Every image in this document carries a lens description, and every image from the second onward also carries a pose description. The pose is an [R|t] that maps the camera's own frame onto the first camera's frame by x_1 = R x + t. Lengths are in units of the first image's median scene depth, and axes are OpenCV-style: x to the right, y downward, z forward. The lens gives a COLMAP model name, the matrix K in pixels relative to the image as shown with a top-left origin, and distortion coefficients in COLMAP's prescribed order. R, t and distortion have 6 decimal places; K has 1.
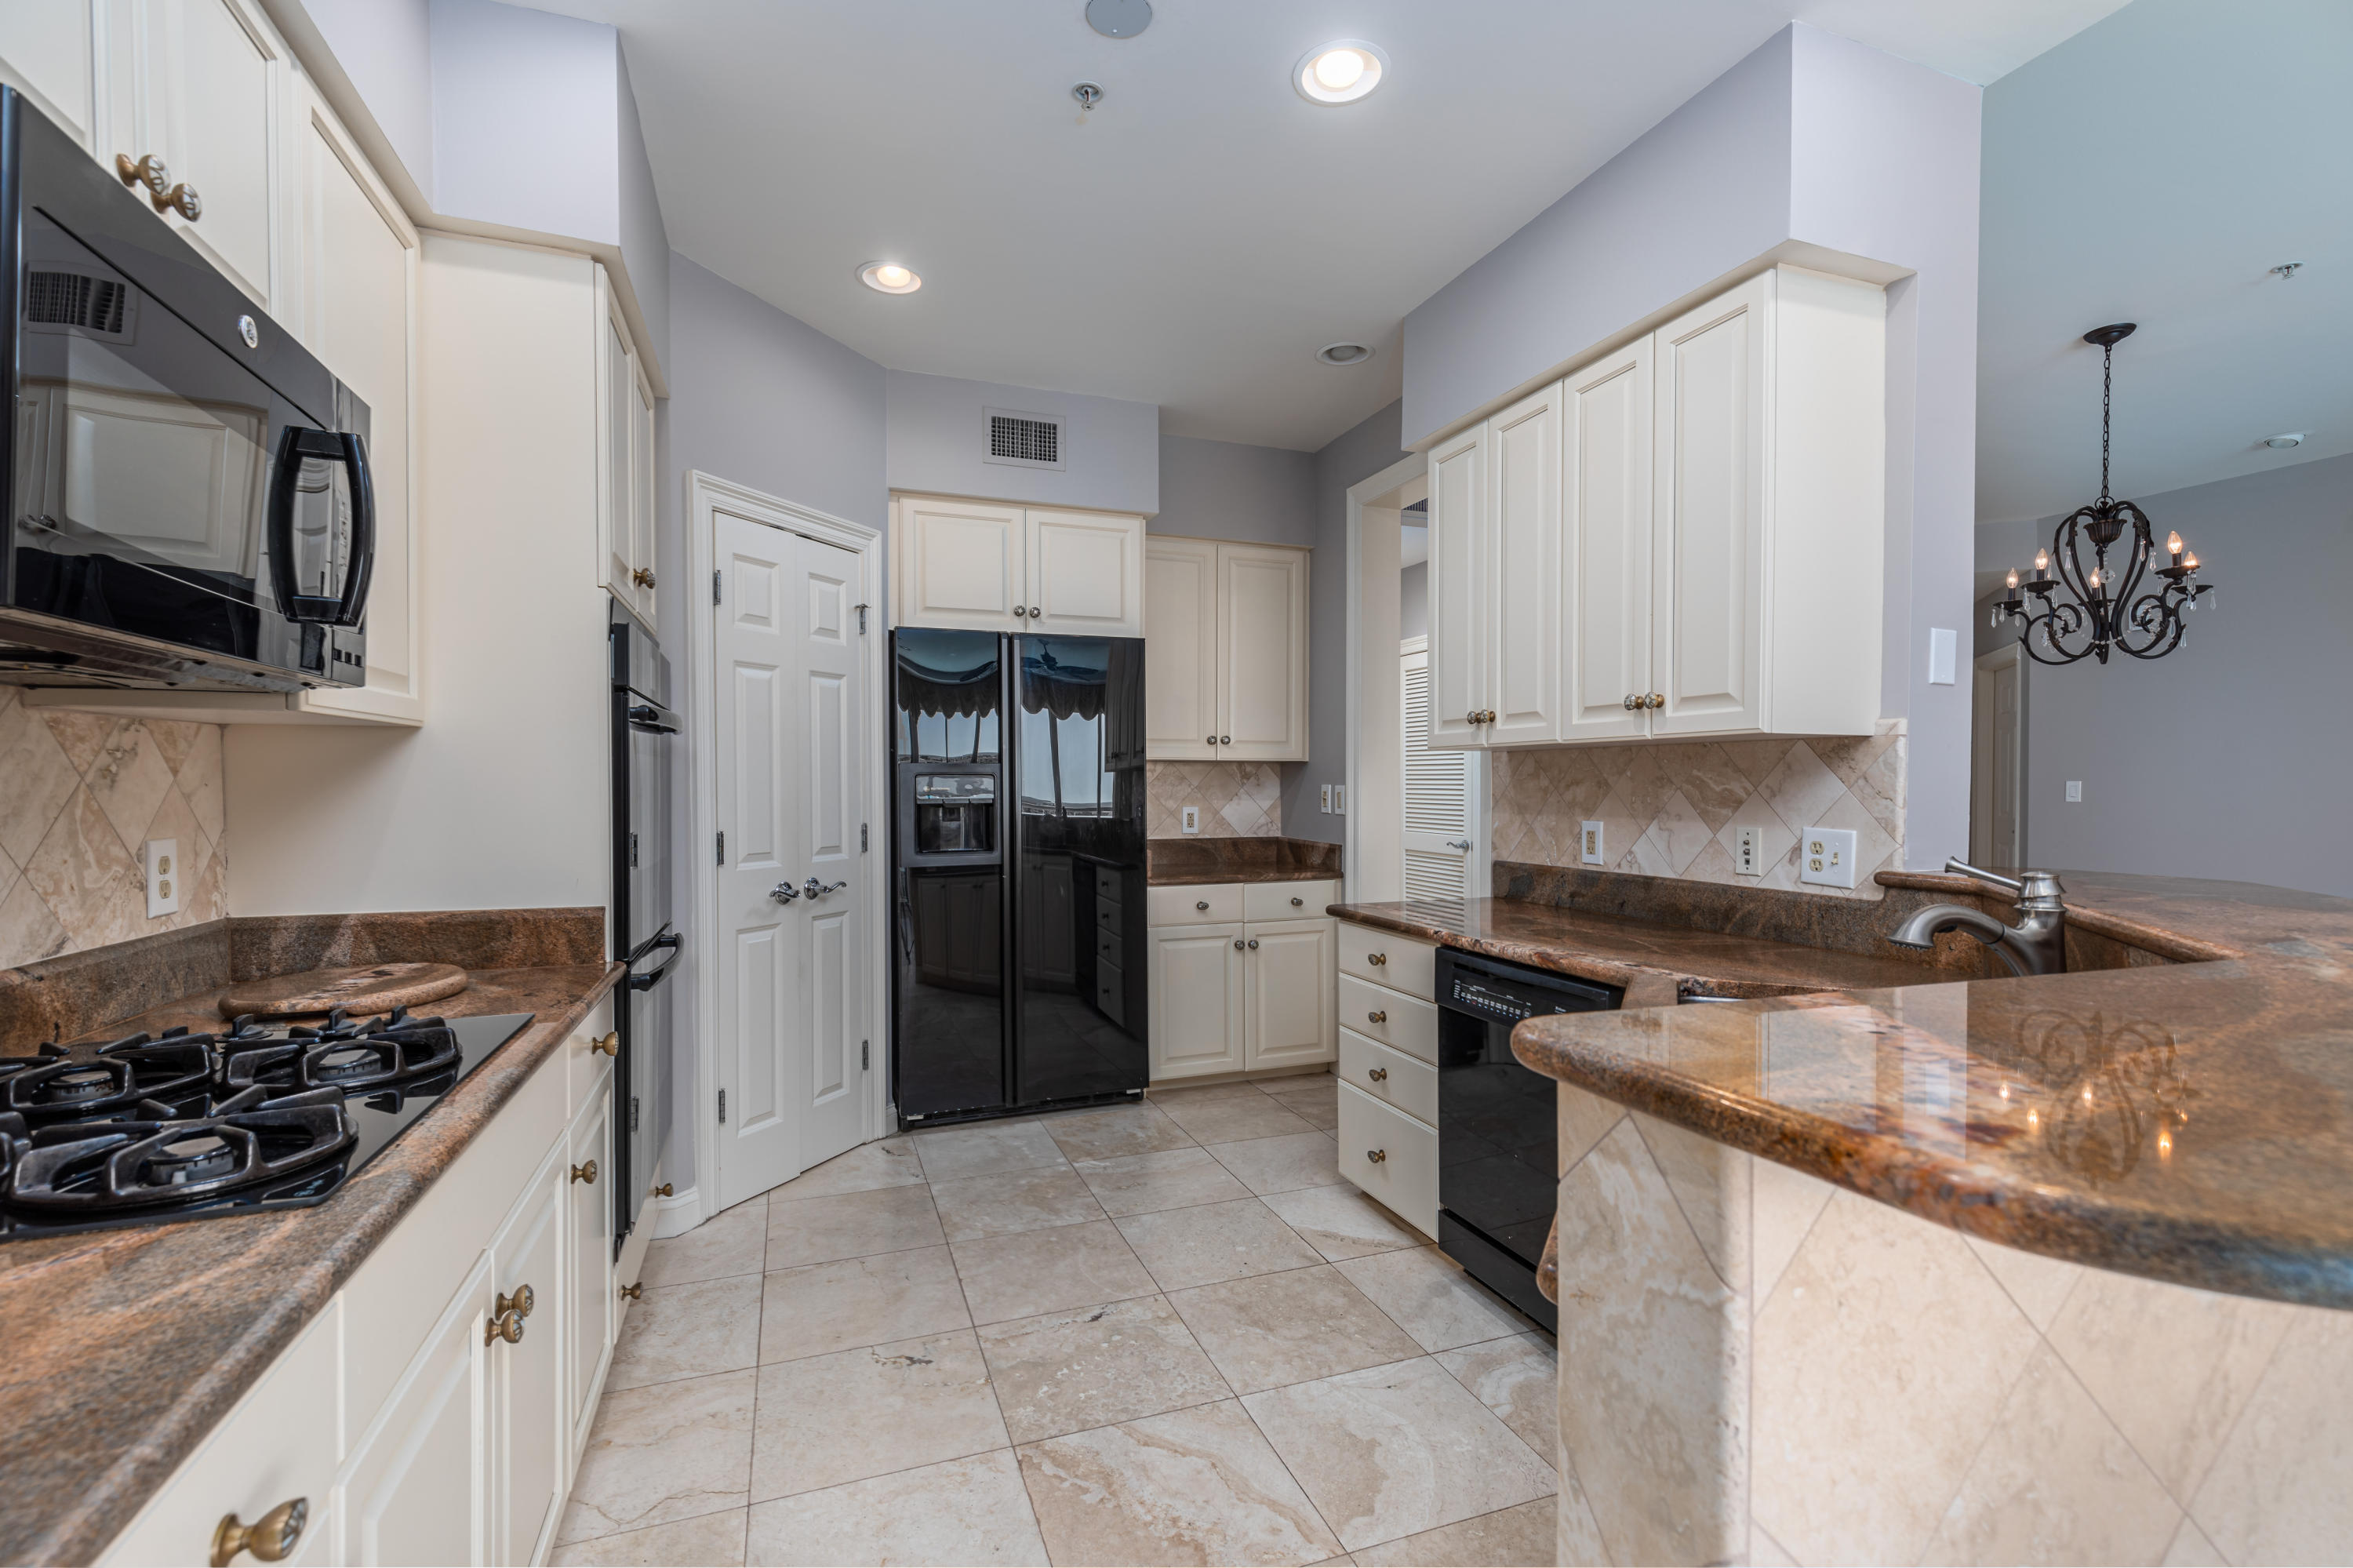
lens RADIAL K [[1058.0, 0, 1184.3], [0, 1058.0, 797.0], [0, 0, 1]] dist [0.006355, -0.000201]
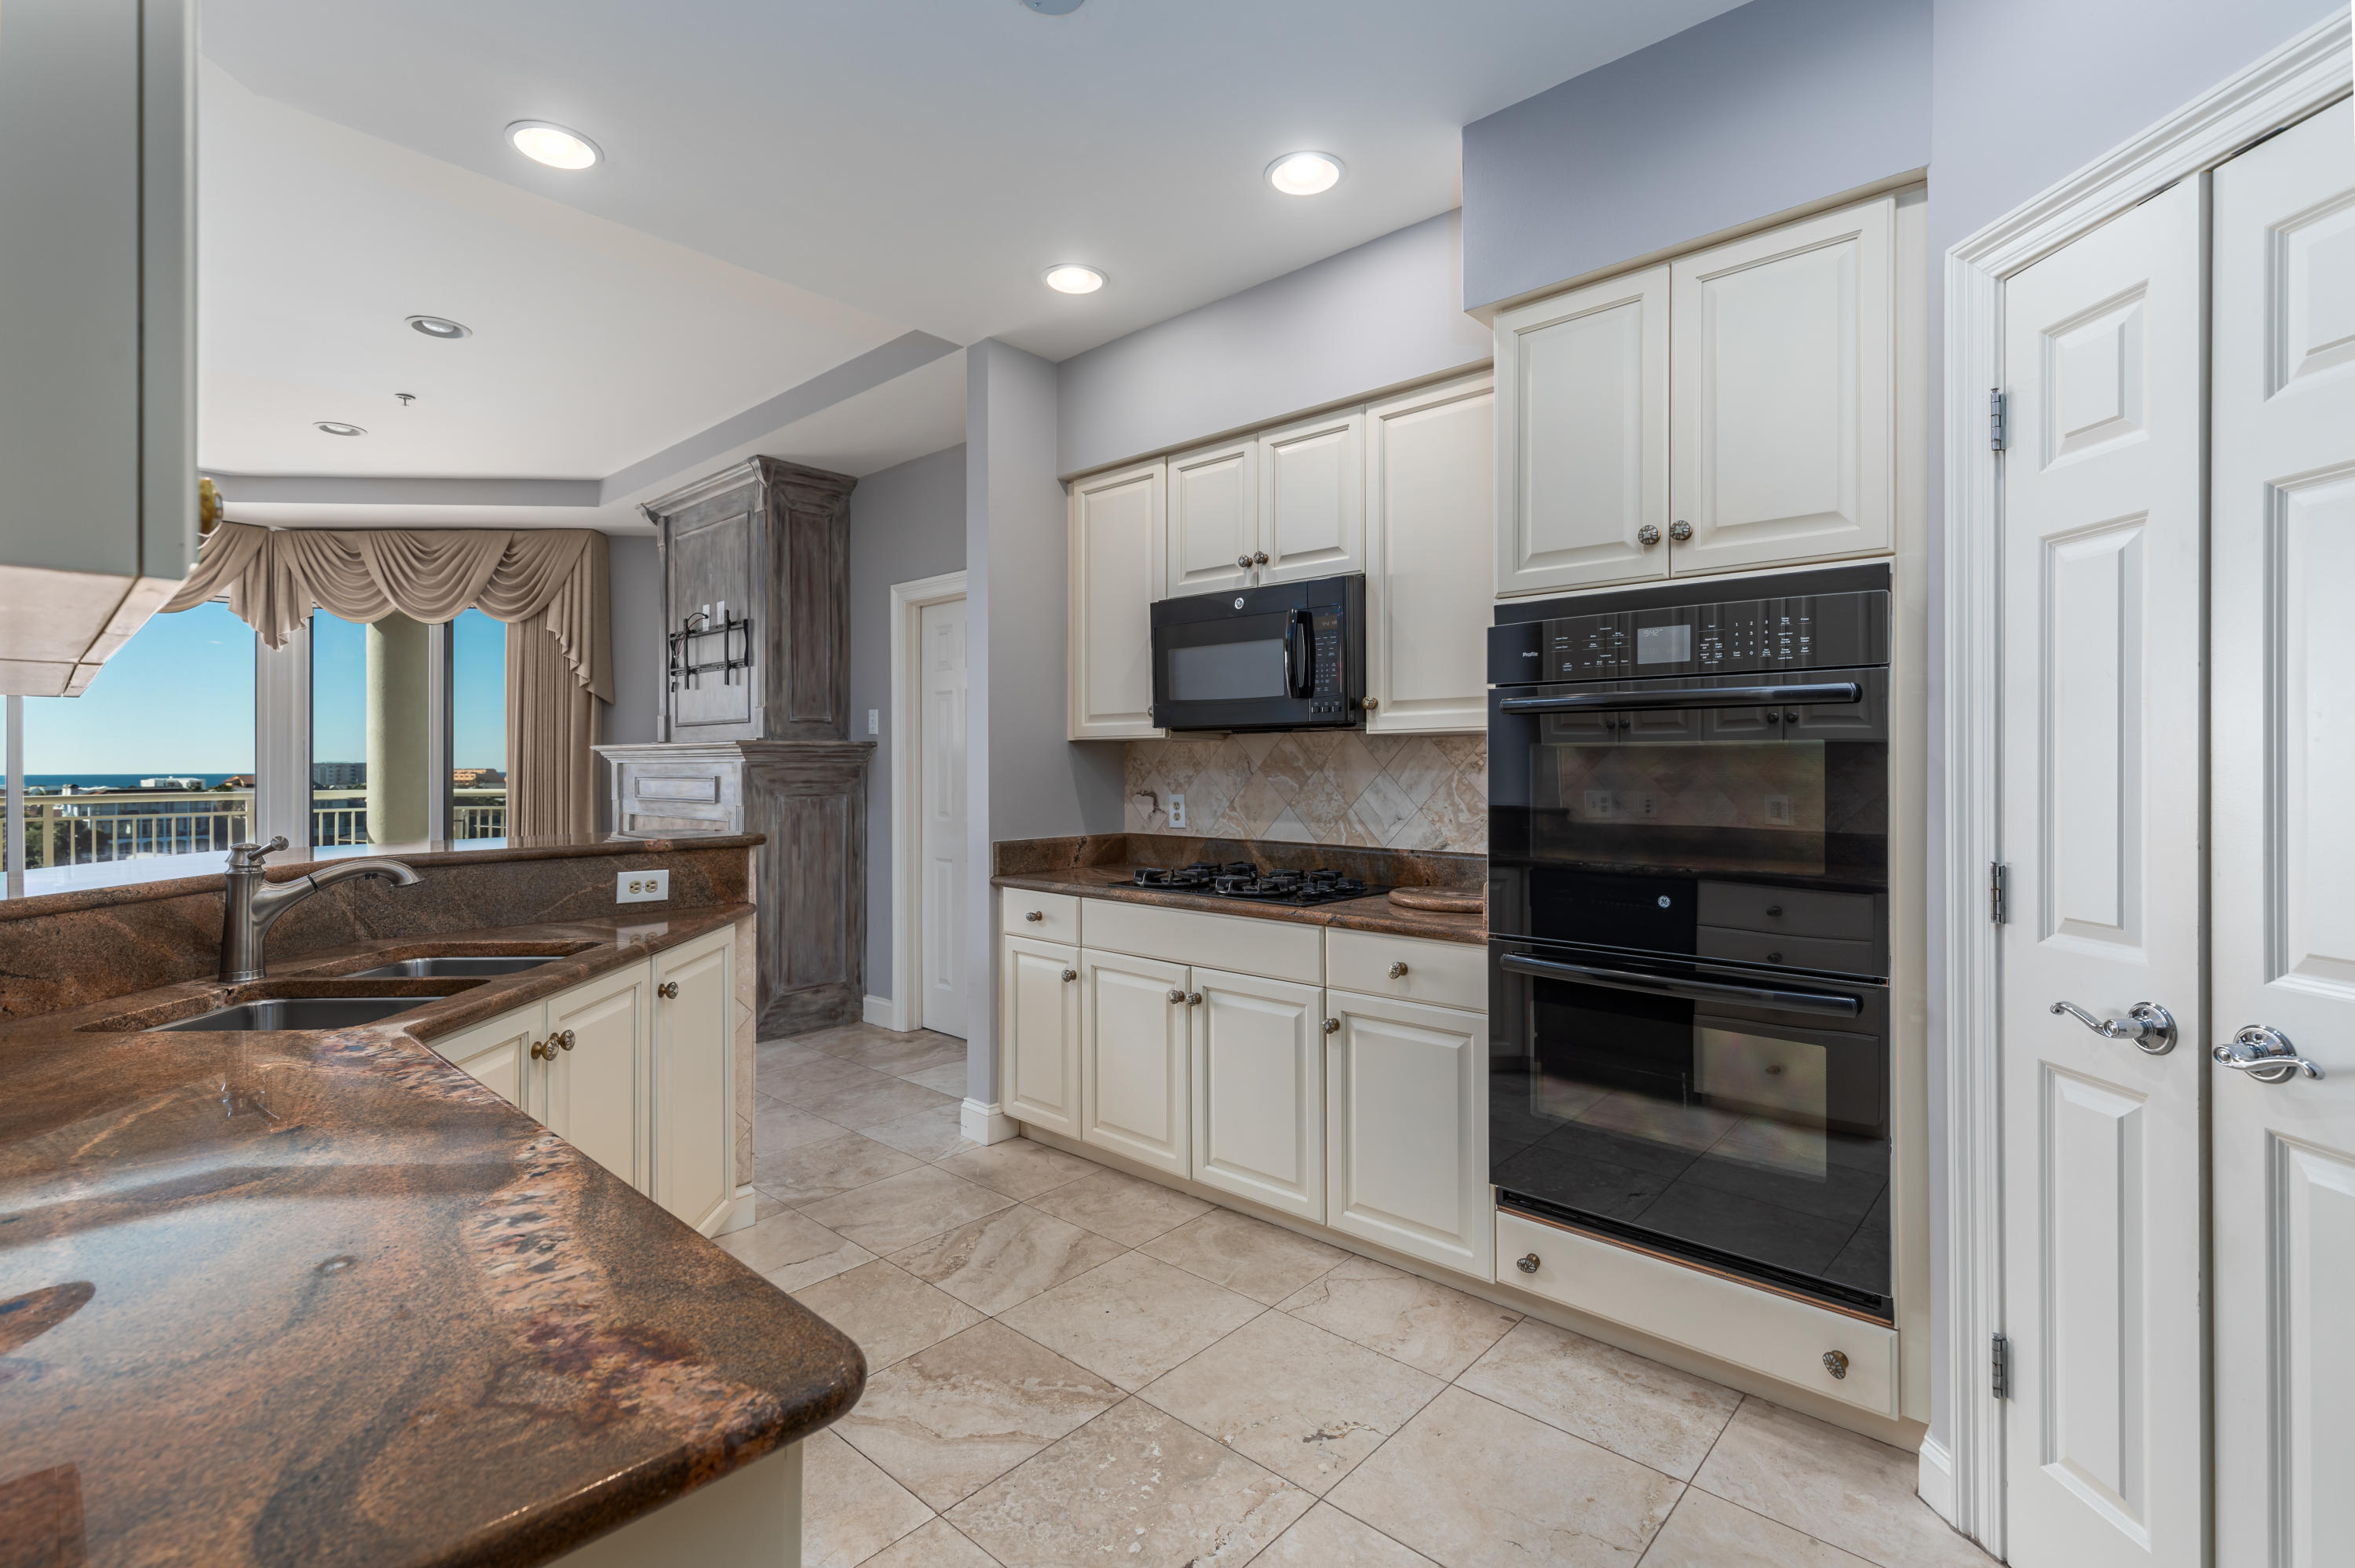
lens RADIAL K [[1066.0, 0, 1190.5], [0, 1066.0, 761.6], [0, 0, 1]] dist [0.004250, -0.000111]
pose [[-0.885961, 0.000192, -0.463760, 0.223991], [-0.004544, 0.999948, 0.009094, -0.027631], [0.463737, 0.010164, -0.885914, 1.554440]]
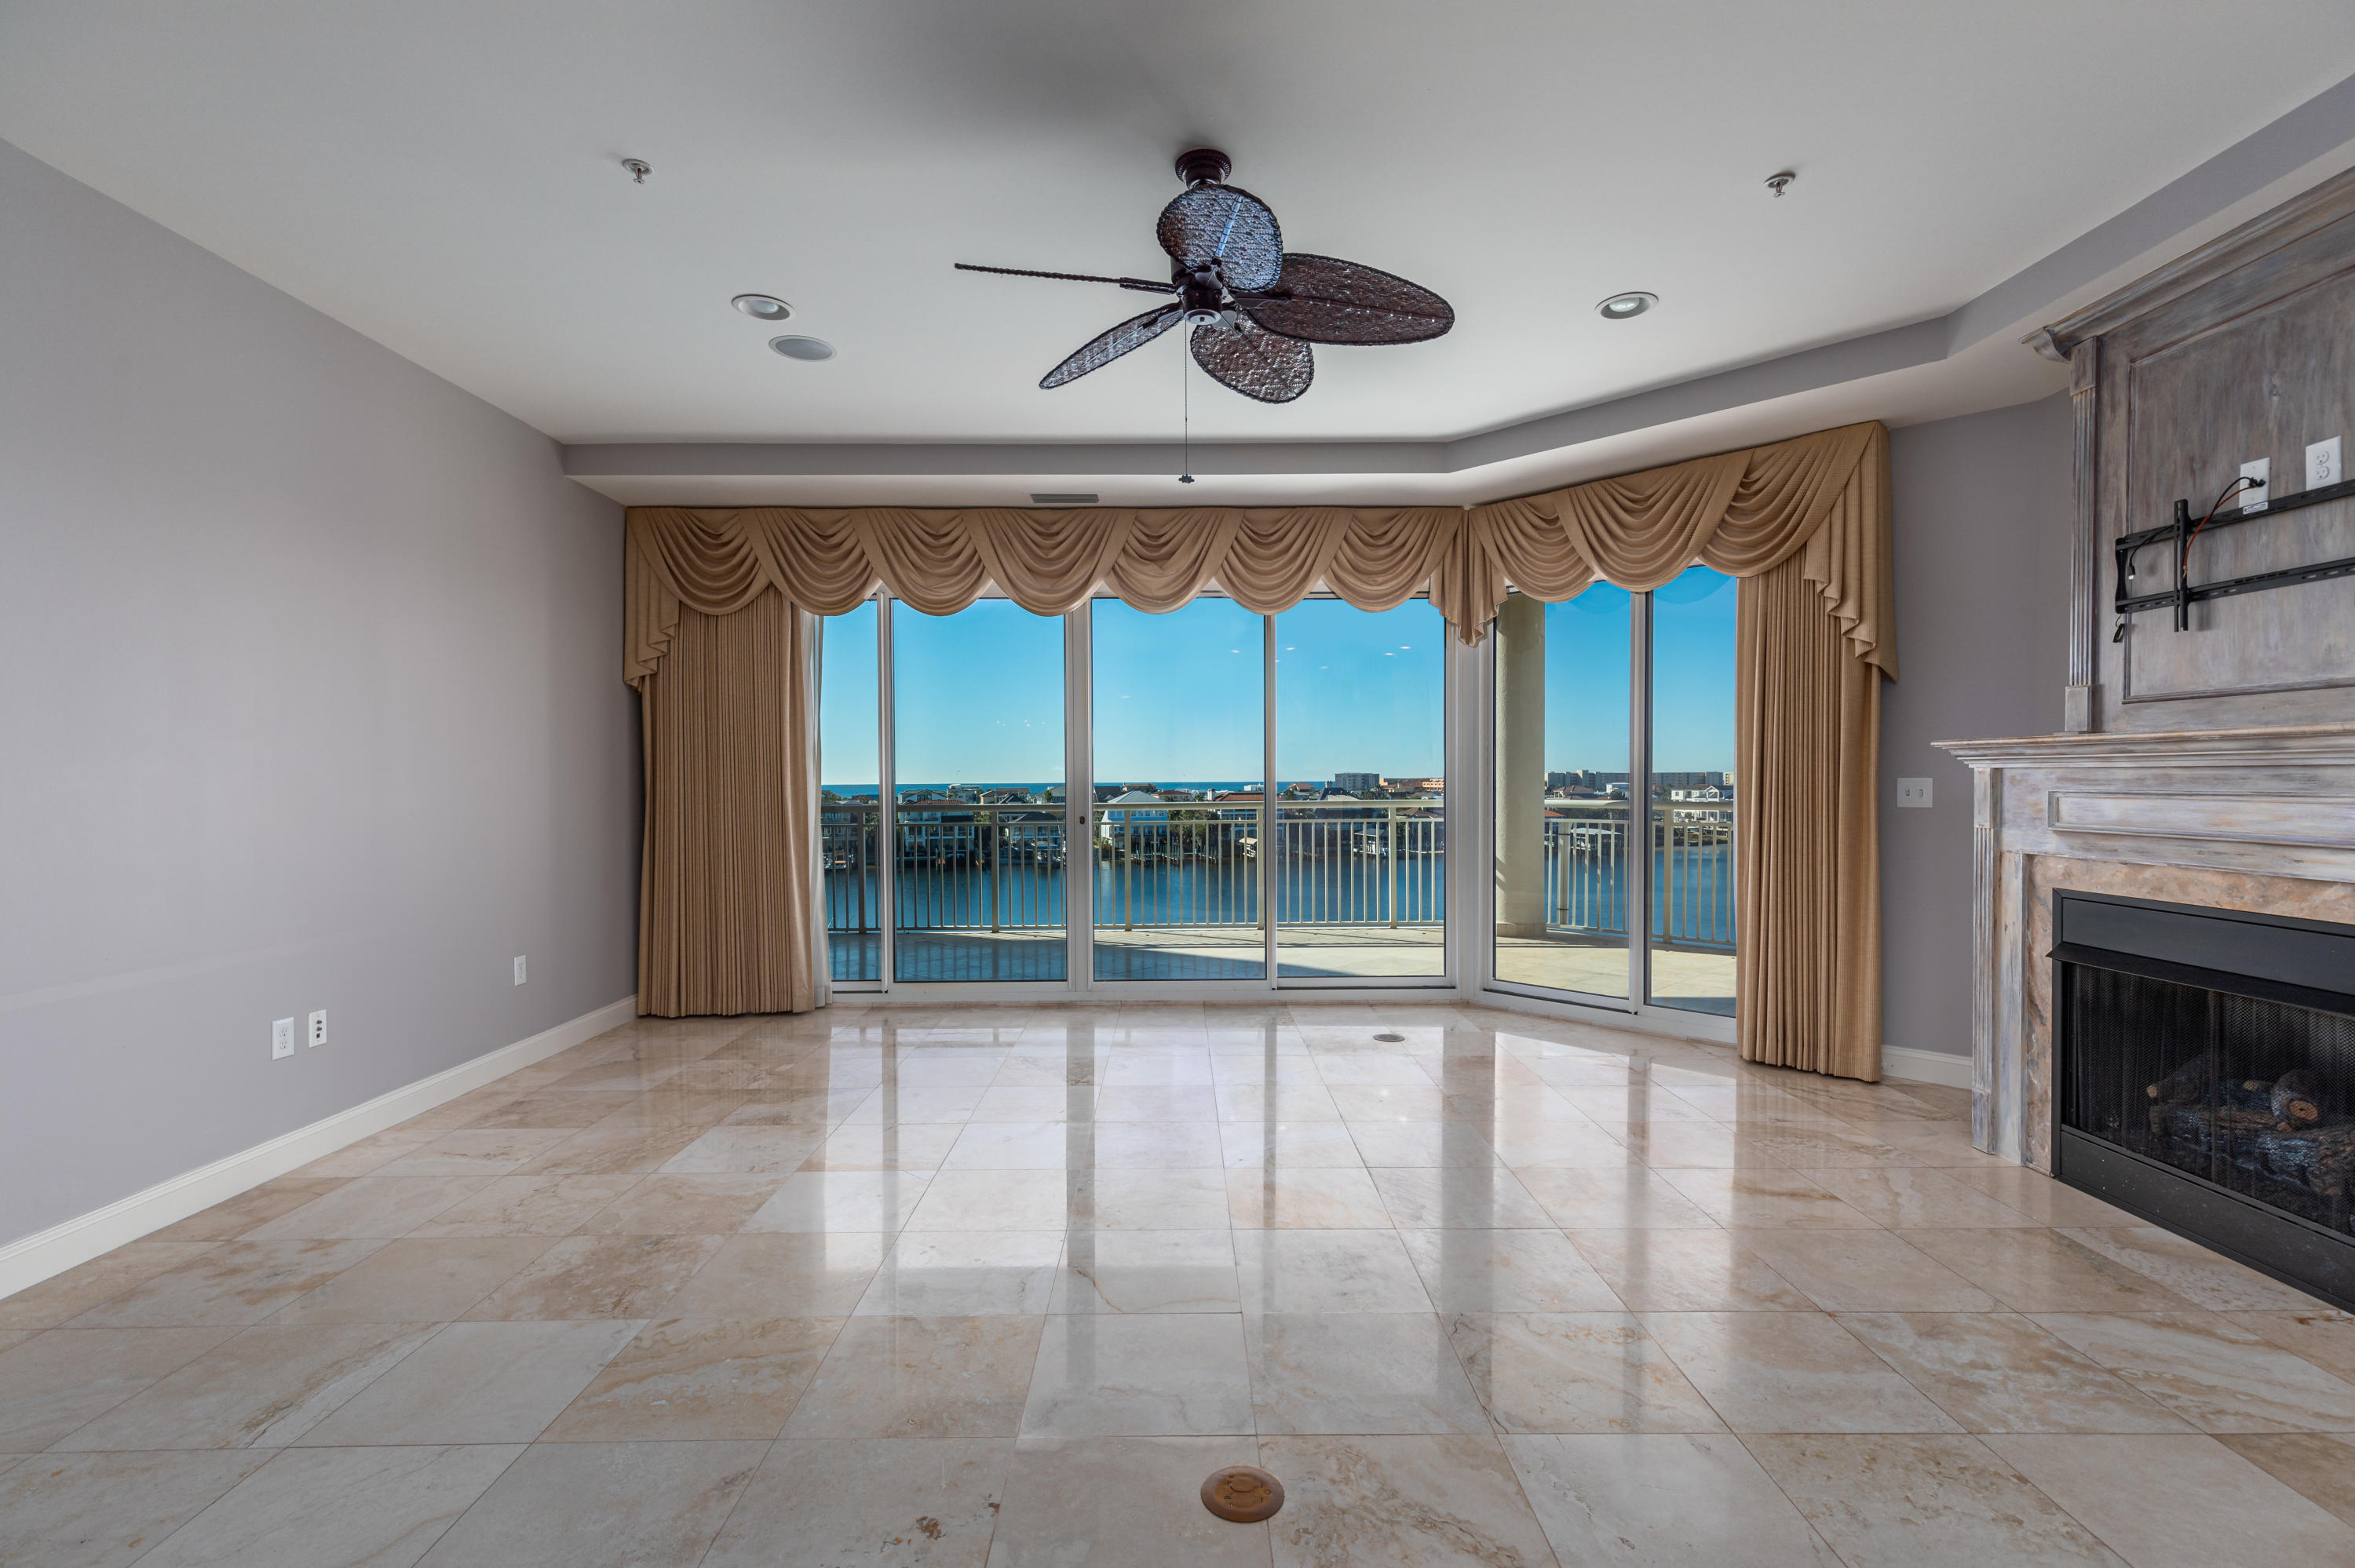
lens RADIAL K [[1058.7, 0, 1185.3], [0, 1058.7, 797.0], [0, 0, 1]] dist [0.006355, -0.000201]
pose [[-0.940074, -0.003086, 0.340957, 0.770759], [0.008439, 0.999442, 0.032316, -0.014752], [-0.340867, 0.033256, -0.939523, 0.608536]]
